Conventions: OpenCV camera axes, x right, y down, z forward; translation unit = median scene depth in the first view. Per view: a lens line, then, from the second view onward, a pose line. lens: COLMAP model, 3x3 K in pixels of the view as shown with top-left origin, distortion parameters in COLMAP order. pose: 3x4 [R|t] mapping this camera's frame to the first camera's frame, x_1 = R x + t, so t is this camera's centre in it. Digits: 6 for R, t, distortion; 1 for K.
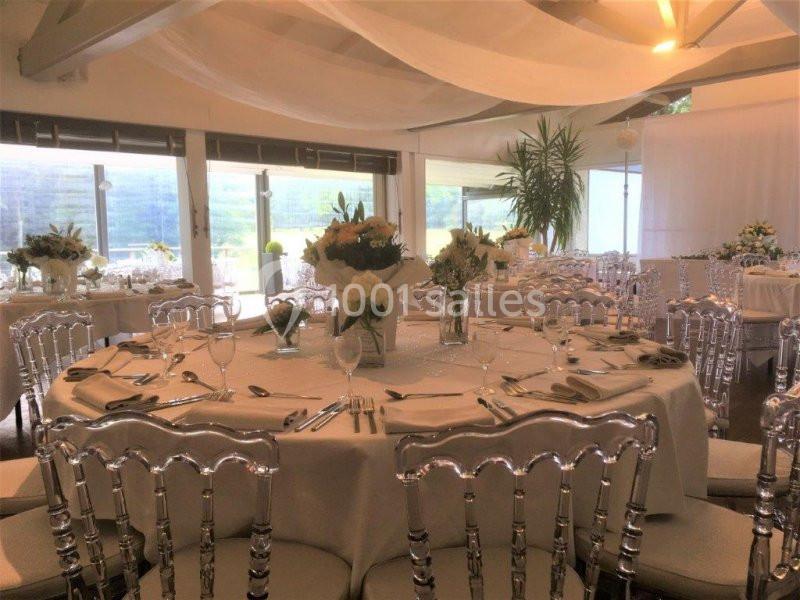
lens RADIAL K [[631.0, 0, 400.0], [0, 631.0, 300.0], [0, 0, 1]] dist [0.003283, -0.124309]
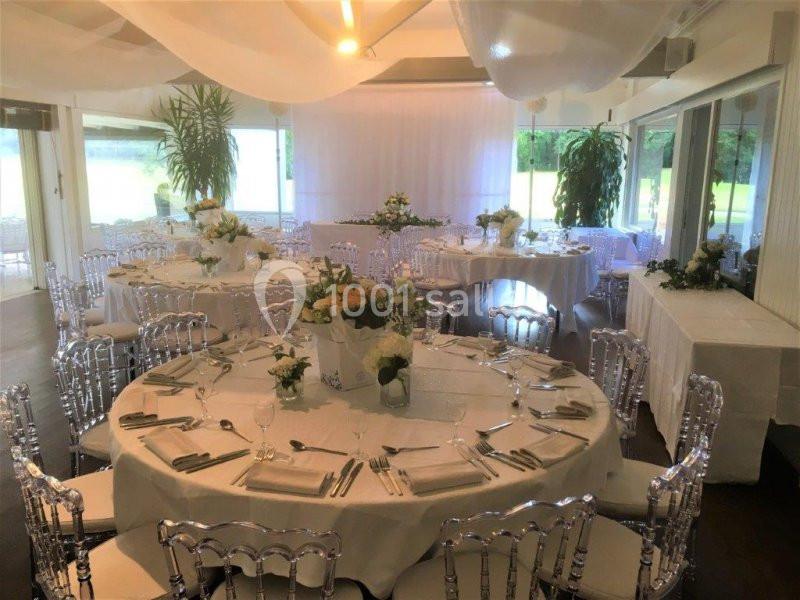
lens RADIAL K [[631.0, 0, 400.0], [0, 631.0, 300.0], [0, 0, 1]] dist [0.003283, -0.124309]
pose [[0.765190, -0.110079, 0.634324, -0.210765], [0.026105, 0.989769, 0.140271, -0.074595], [-0.643275, -0.090775, 0.760235, 0.005013]]
